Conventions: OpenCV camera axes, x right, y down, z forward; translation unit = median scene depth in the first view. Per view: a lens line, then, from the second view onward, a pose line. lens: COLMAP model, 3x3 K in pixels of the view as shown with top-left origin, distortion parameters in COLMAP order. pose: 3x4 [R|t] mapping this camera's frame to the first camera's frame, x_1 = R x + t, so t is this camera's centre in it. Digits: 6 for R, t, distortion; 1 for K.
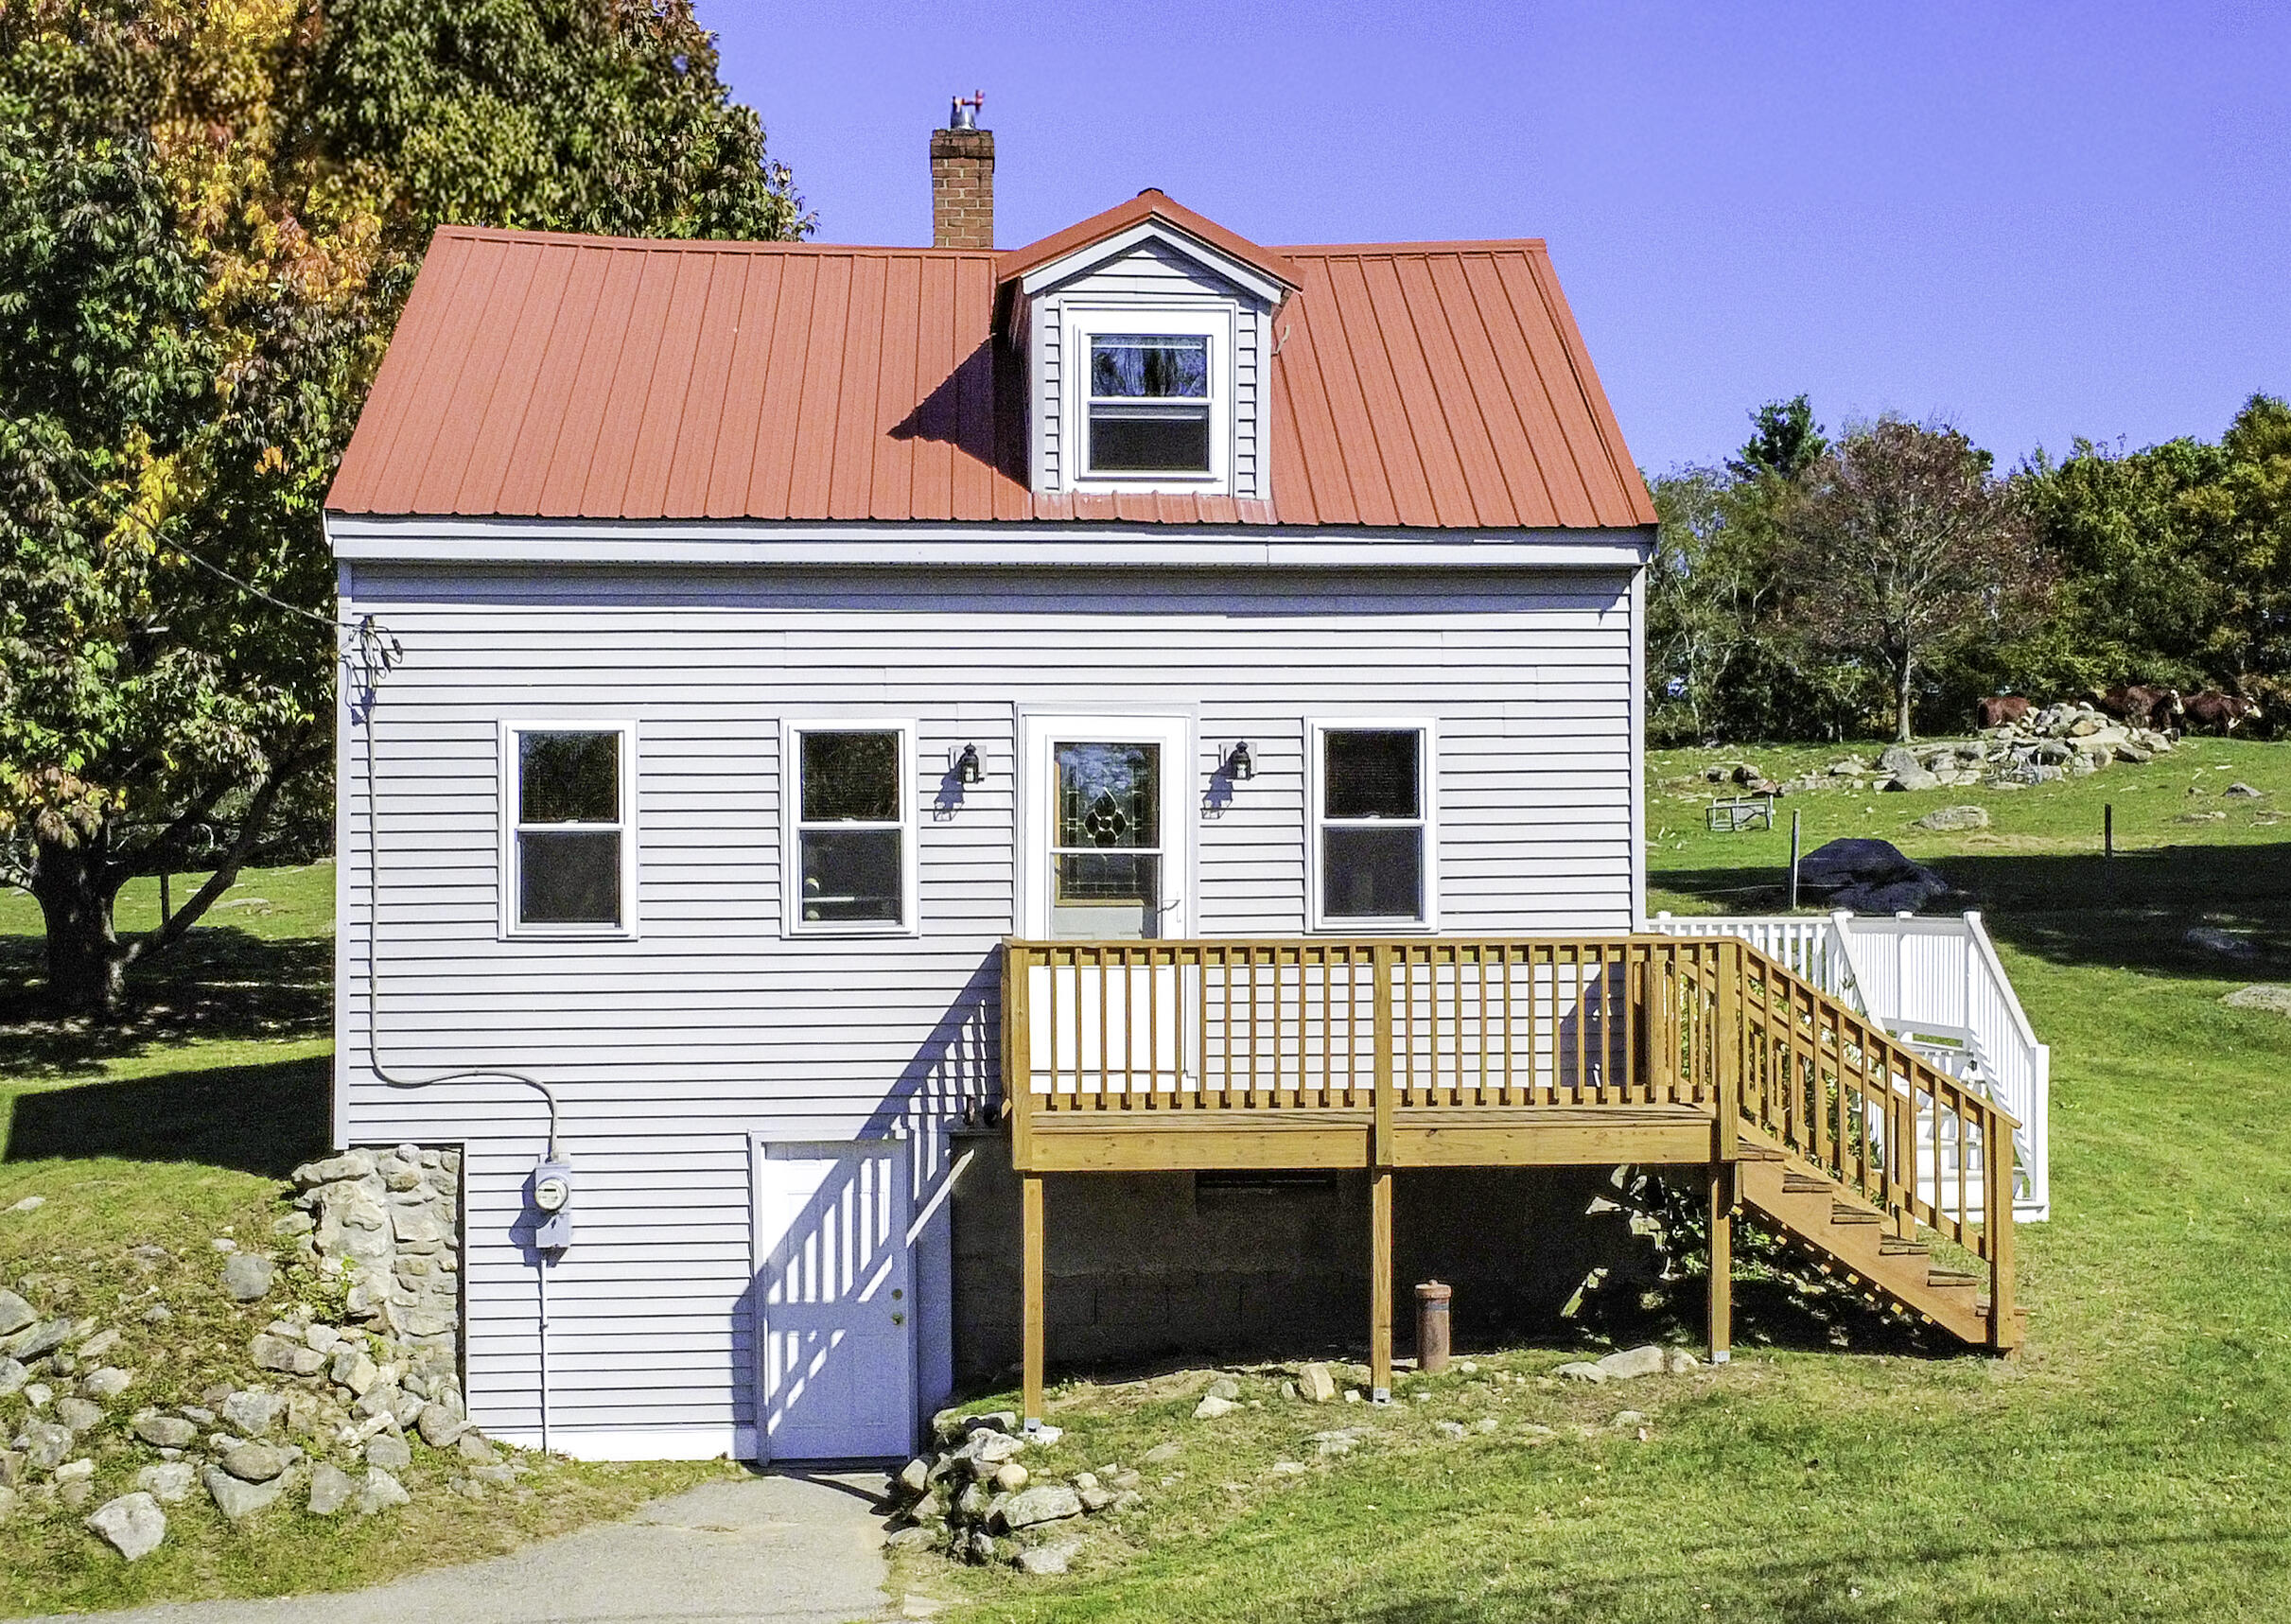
lens RADIAL K [[2849.7, 0, 1145.1], [0, 2849.7, 952.7], [0, 0, 1]] dist [-0.003661, 0.023731]
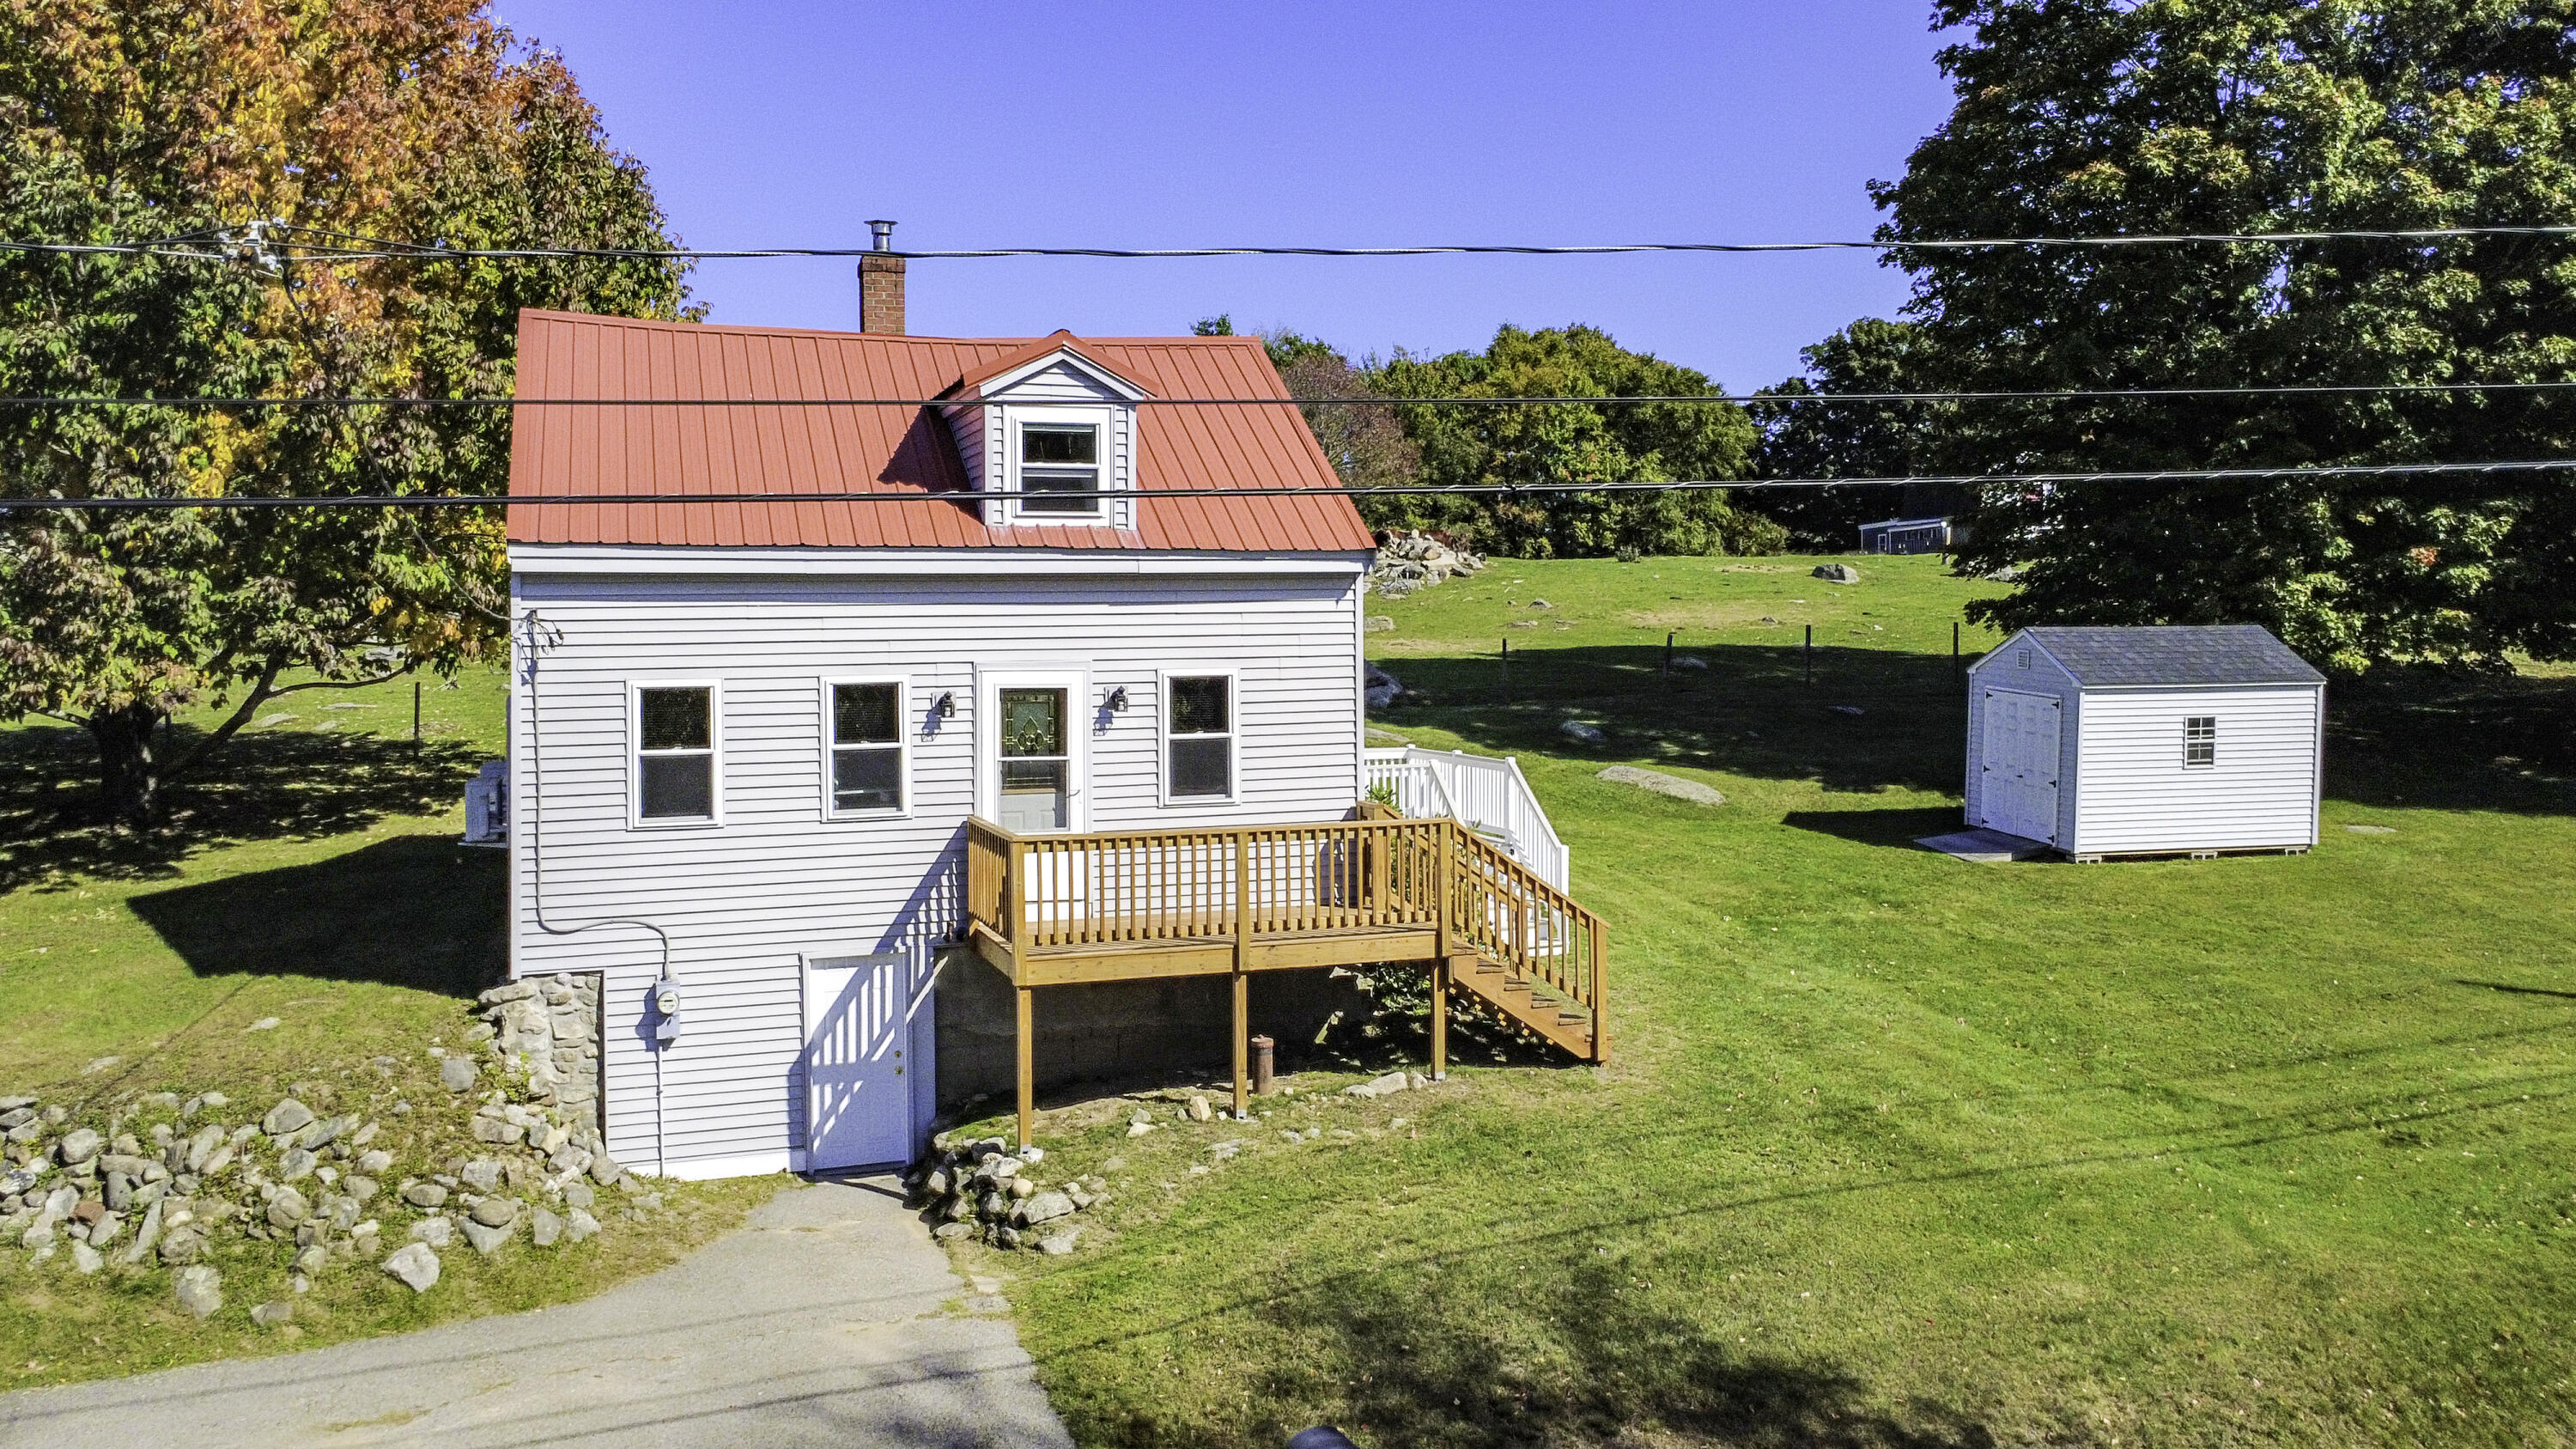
lens RADIAL K [[1964.6, 0, 1210.1], [0, 1964.6, 669.8], [0, 0, 1]] dist [-0.001860, -0.001689]
pose [[0.970303, -0.010080, 0.241683, -0.178995], [0.008544, 0.999936, 0.007402, -0.091672], [-0.241742, -0.005118, 0.970327, -0.049688]]
